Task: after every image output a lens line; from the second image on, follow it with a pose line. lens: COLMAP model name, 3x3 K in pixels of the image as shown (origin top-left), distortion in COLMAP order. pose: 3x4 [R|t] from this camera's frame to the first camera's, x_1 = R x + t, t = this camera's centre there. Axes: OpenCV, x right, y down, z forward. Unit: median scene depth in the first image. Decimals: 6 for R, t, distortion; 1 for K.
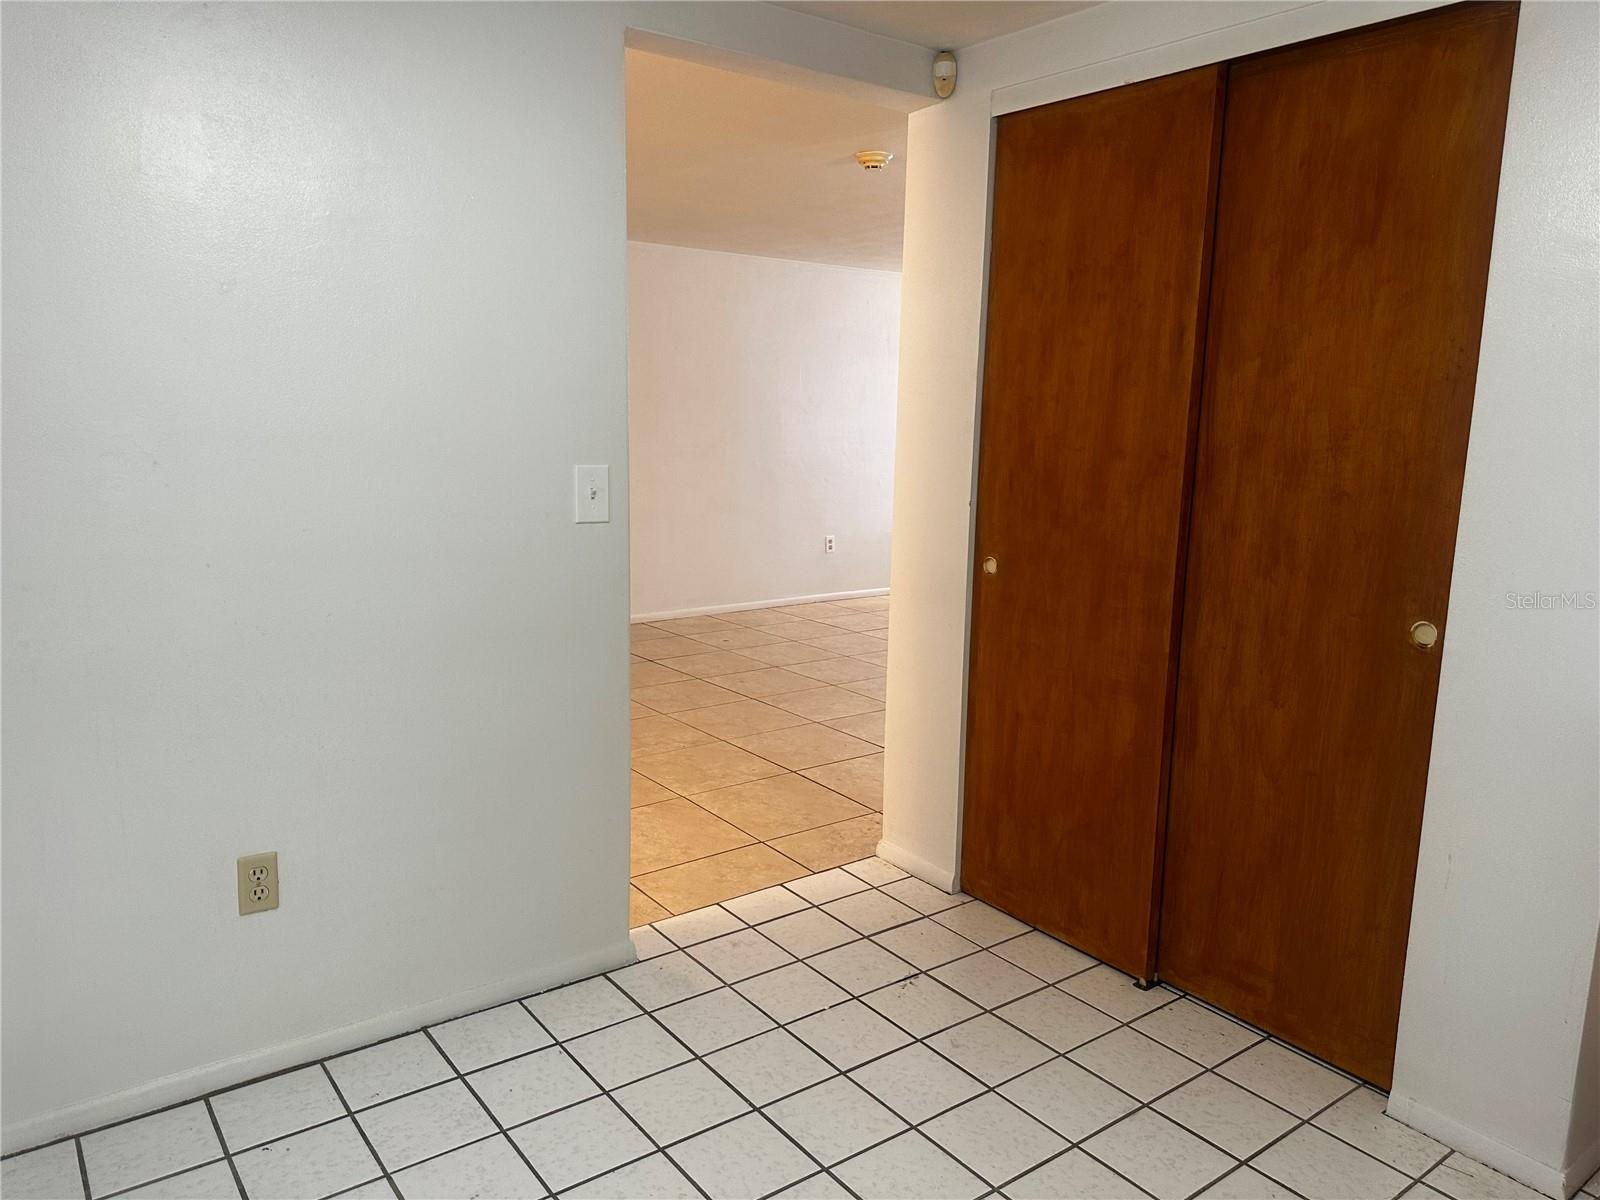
lens RADIAL K [[1140.9, 0, 800.0], [0, 1140.9, 600.0], [0, 0, 1]] dist [0.049457, -0.072056]
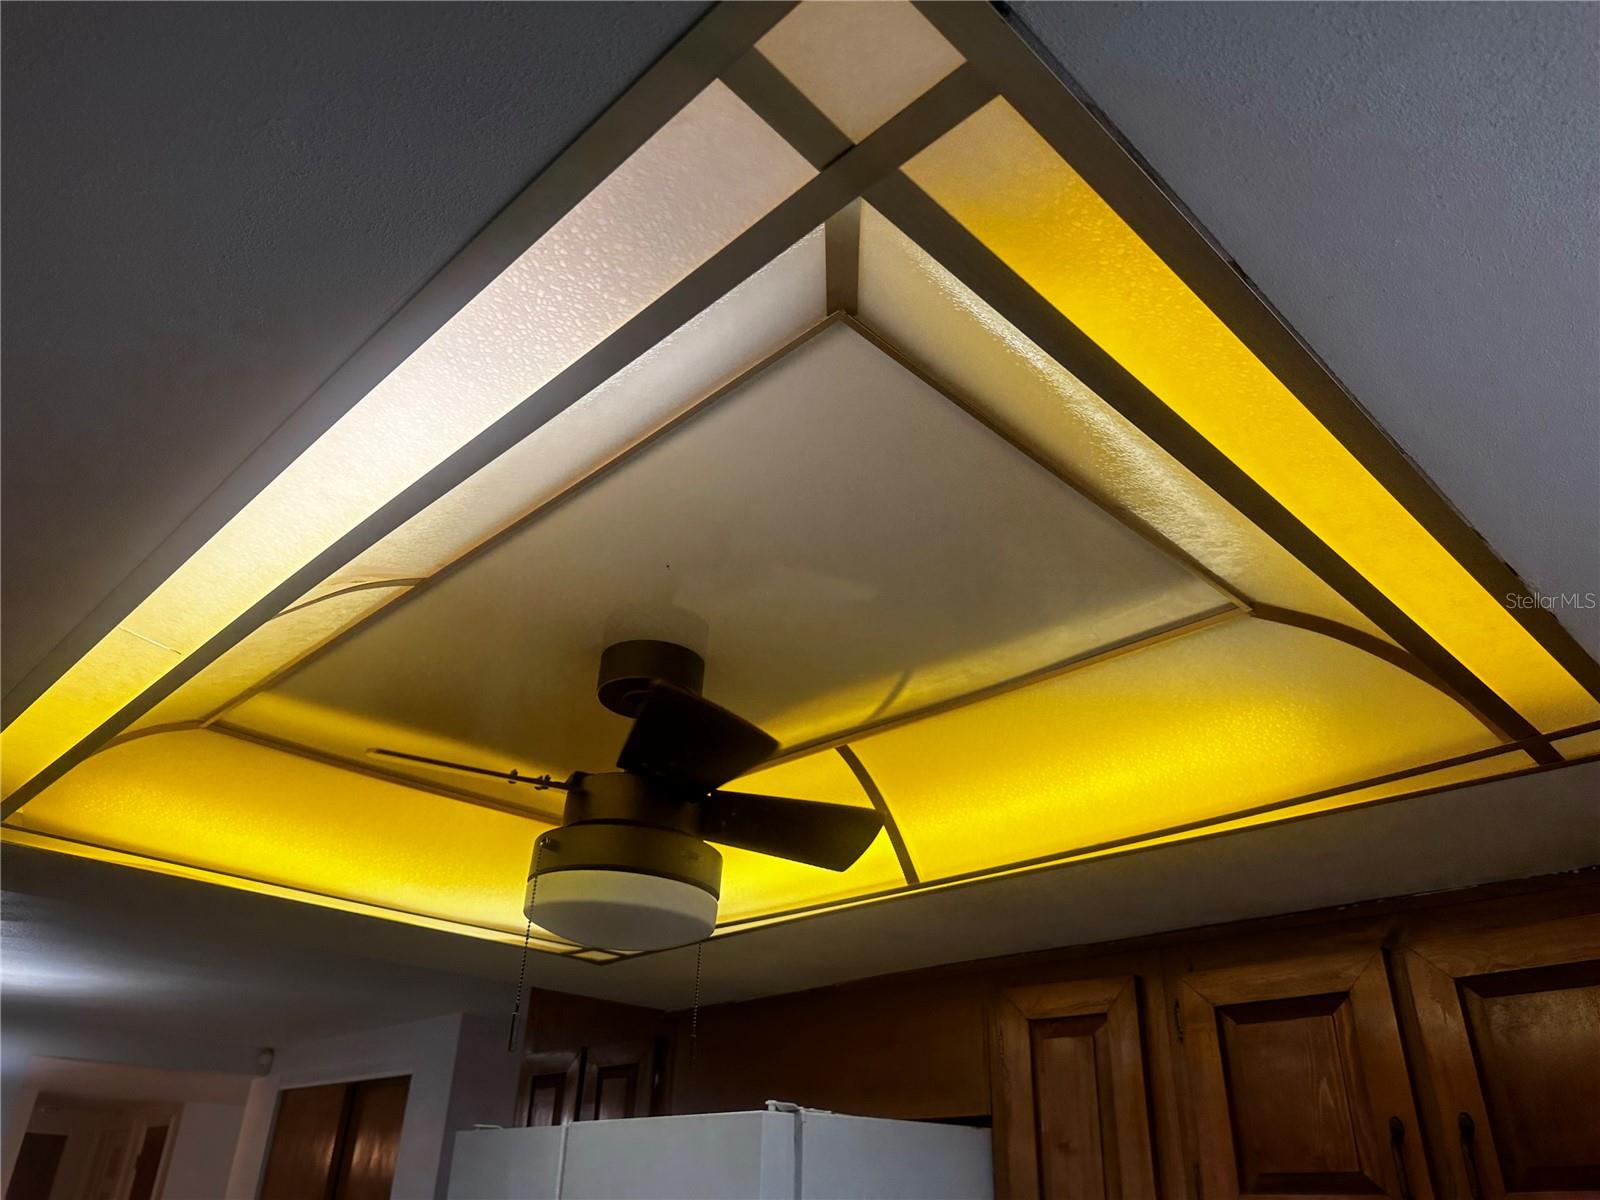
lens RADIAL K [[1140.9, 0, 800.0], [0, 1140.9, 600.0], [0, 0, 1]] dist [0.049457, -0.072056]
pose [[0.990404, 0.072342, 0.117754, 0.714637], [0.016893, 0.782293, -0.622682, 0.099040], [-0.137164, 0.618696, 0.773564, -0.948483]]
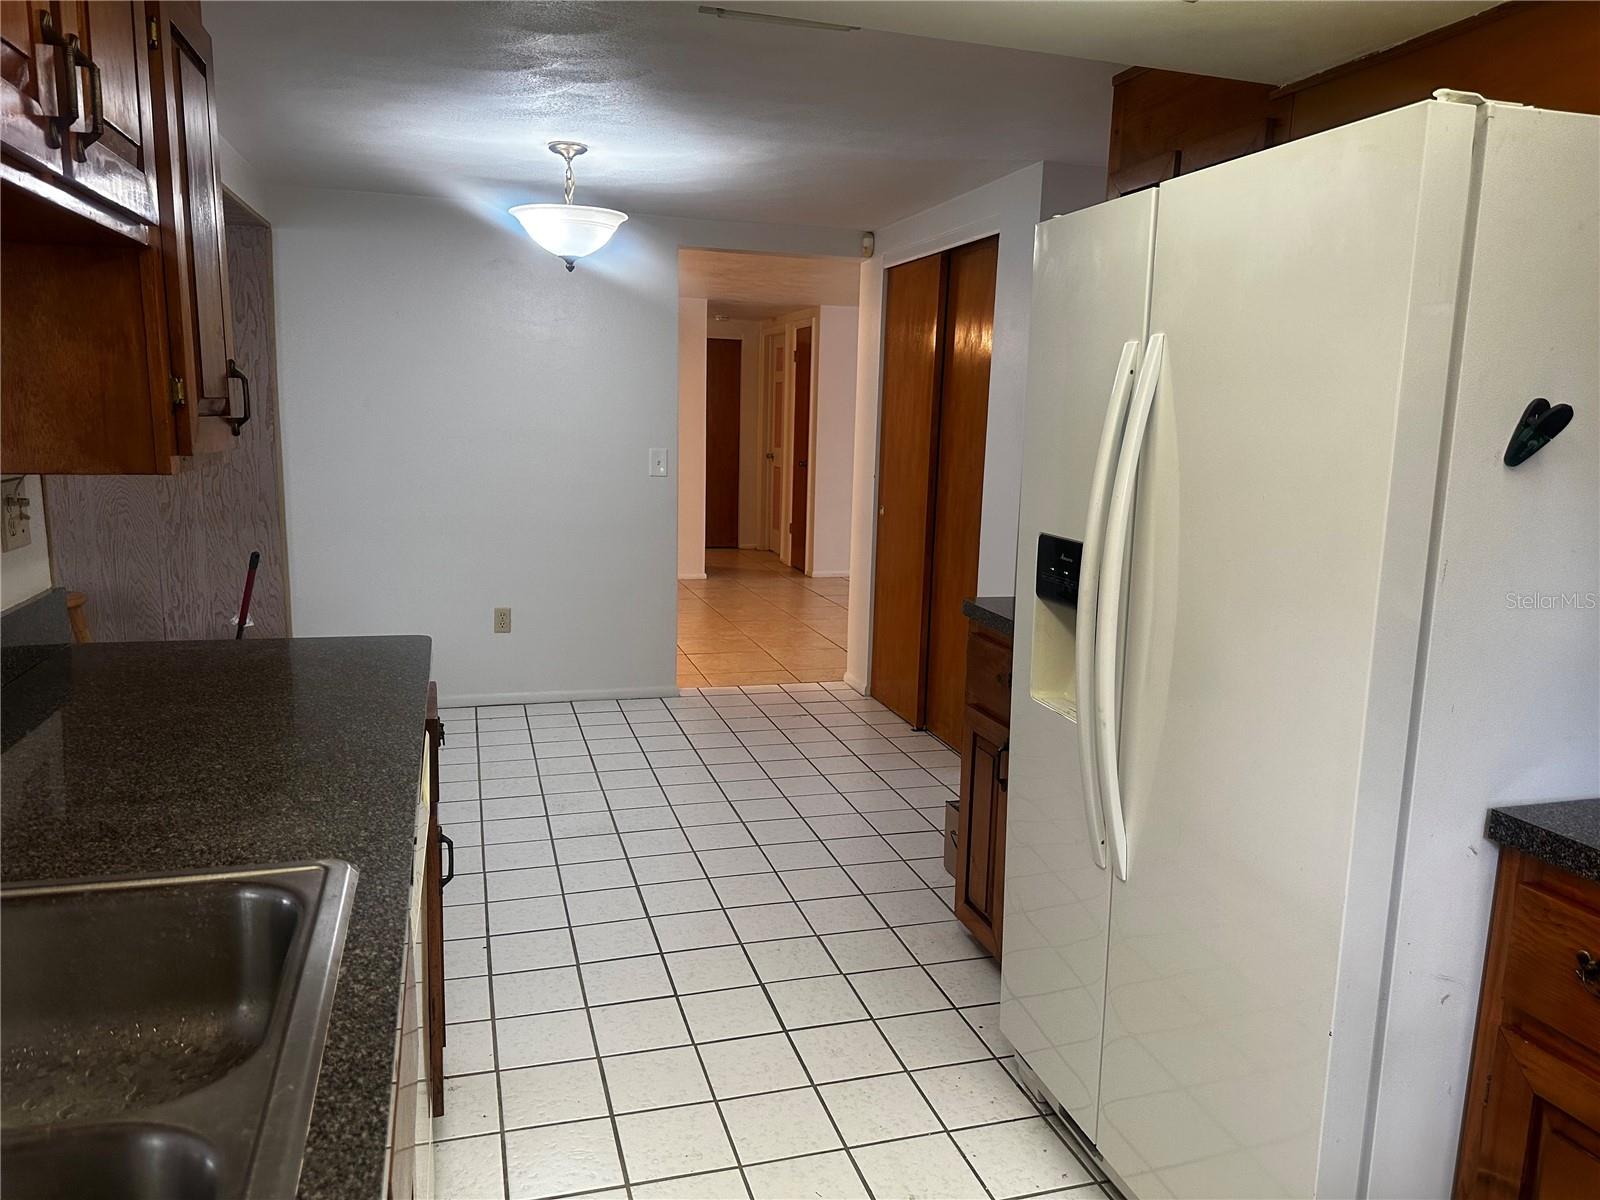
lens RADIAL K [[1116.4, 0, 804.7], [0, 1116.4, 606.2], [0, 0, 1]] dist [0.174655, -0.241917]
pose [[0.941053, 0.064358, -0.332079, 0.719543], [-0.068637, 0.997641, -0.001161, 0.145095], [0.331221, 0.023885, 0.943251, -0.802419]]
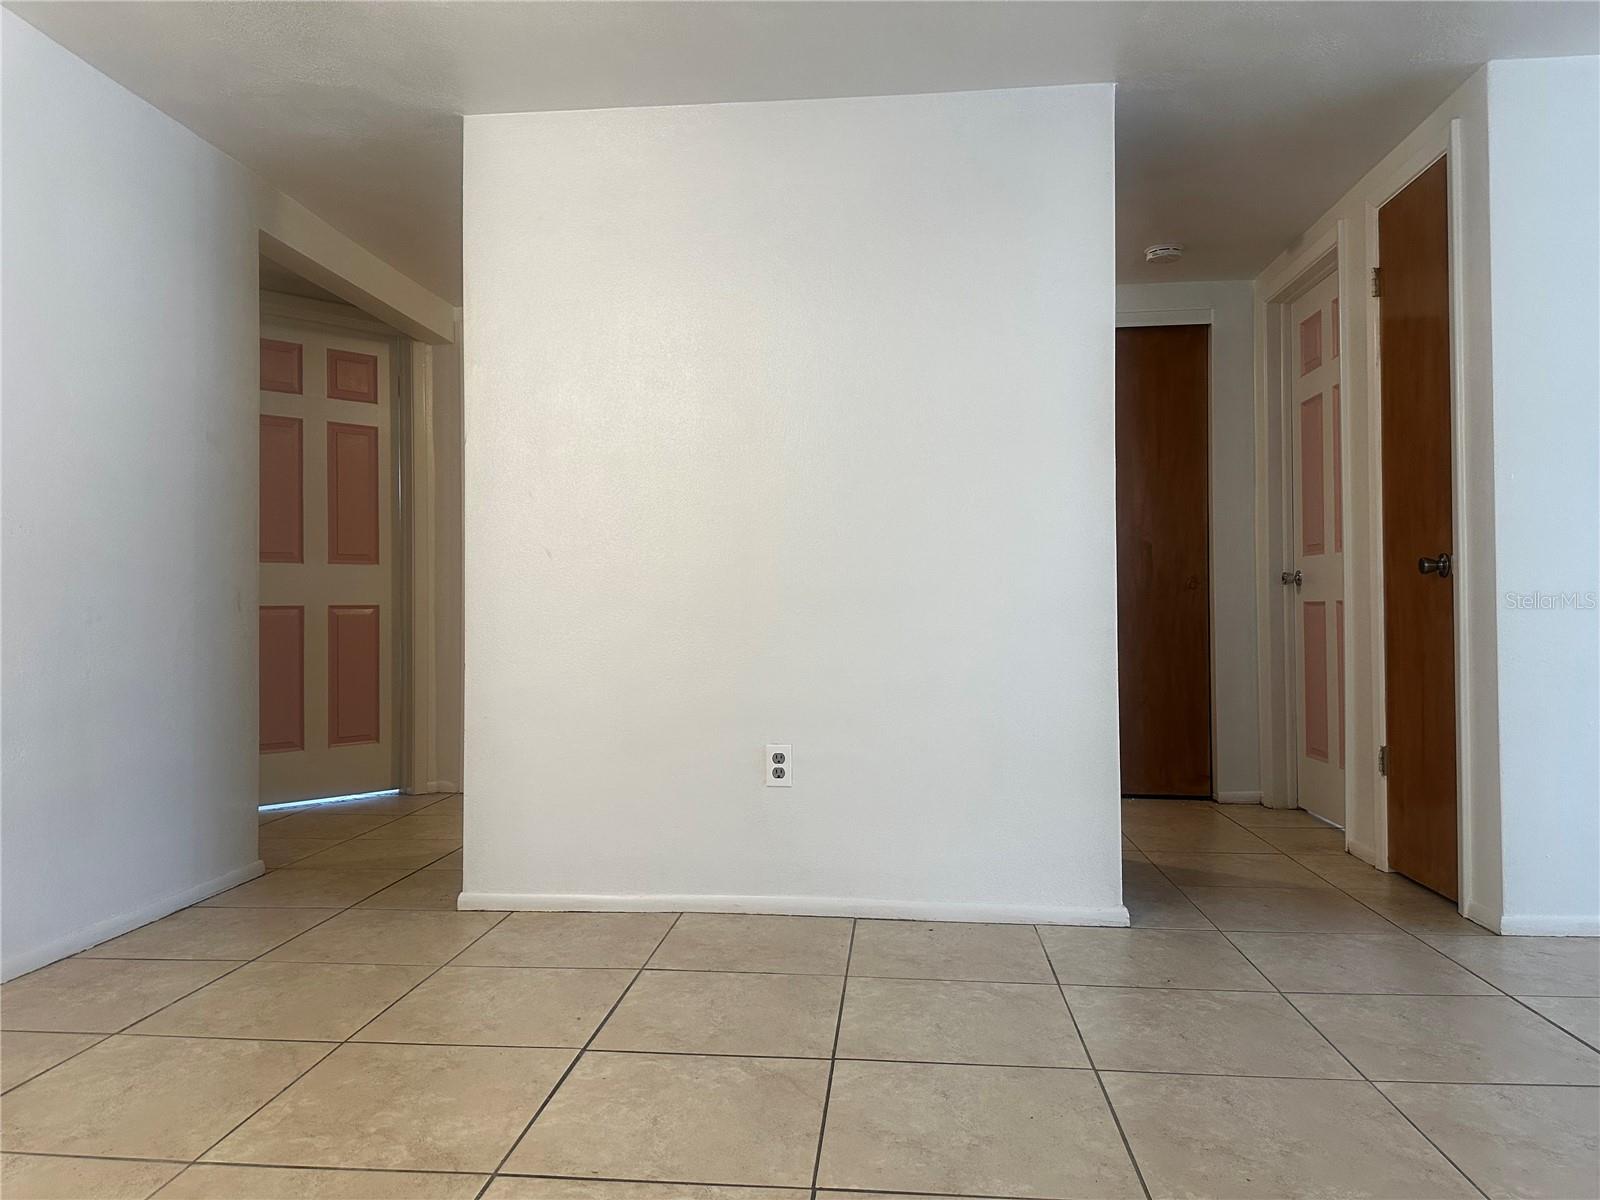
lens RADIAL K [[1116.4, 0, 804.7], [0, 1116.4, 606.2], [0, 0, 1]] dist [0.174655, -0.241917]
pose [[0.746639, -0.033917, -0.664364, -0.243730], [-0.091654, 0.983930, -0.153236, -0.034736], [0.658885, 0.175304, 0.731532, 1.369038]]
